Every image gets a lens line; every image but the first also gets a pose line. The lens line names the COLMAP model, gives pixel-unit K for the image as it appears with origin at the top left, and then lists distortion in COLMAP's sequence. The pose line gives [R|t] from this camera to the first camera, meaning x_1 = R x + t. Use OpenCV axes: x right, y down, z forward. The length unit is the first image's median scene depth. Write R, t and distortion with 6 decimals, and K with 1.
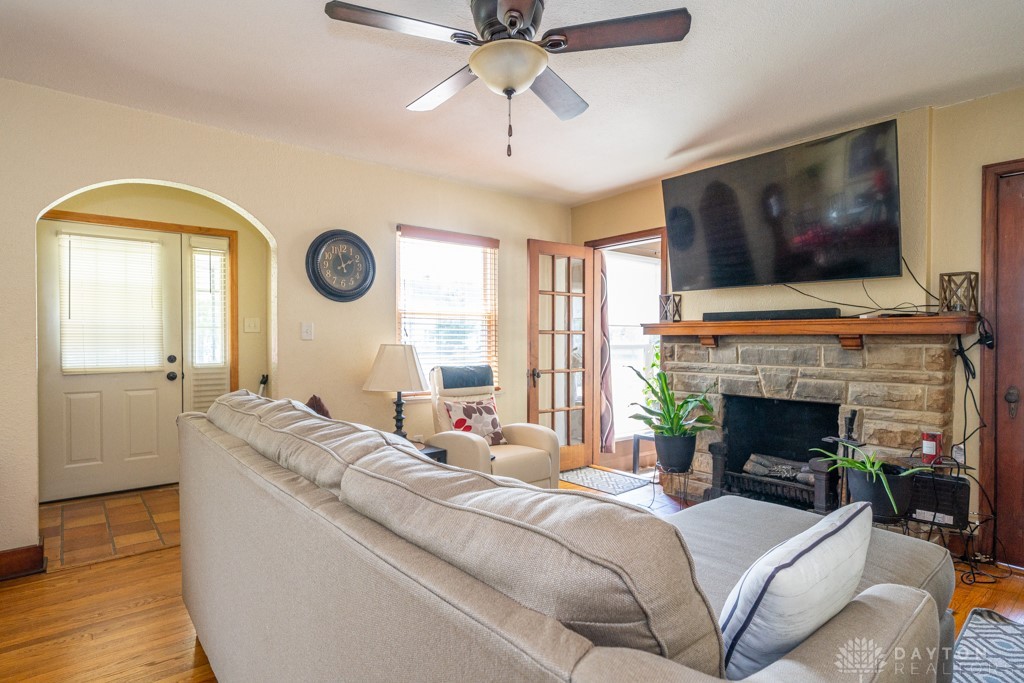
lens RADIAL K [[540.9, 0, 491.0], [0, 540.9, 344.7], [0, 0, 1]] dist [-0.003024, 0.000177]
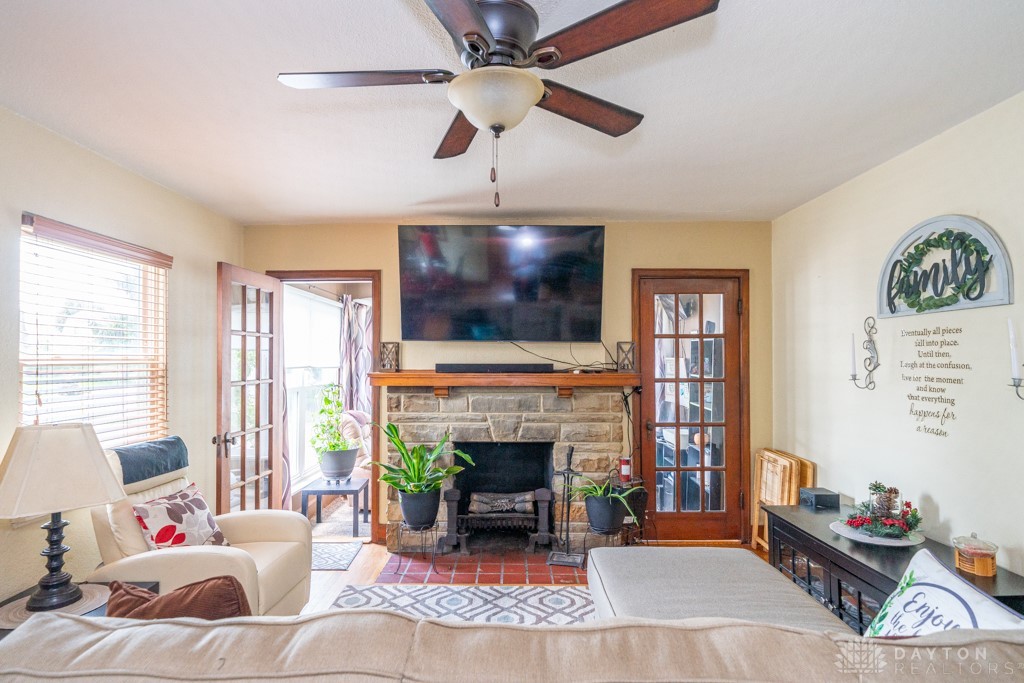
lens RADIAL K [[540.9, 0, 491.0], [0, 540.9, 344.7], [0, 0, 1]] dist [-0.003024, 0.000177]
pose [[0.631439, 0.014340, 0.775293, -0.349564], [0.010980, 0.999563, -0.027431, -0.068963], [-0.775348, 0.025834, 0.631006, 0.290050]]
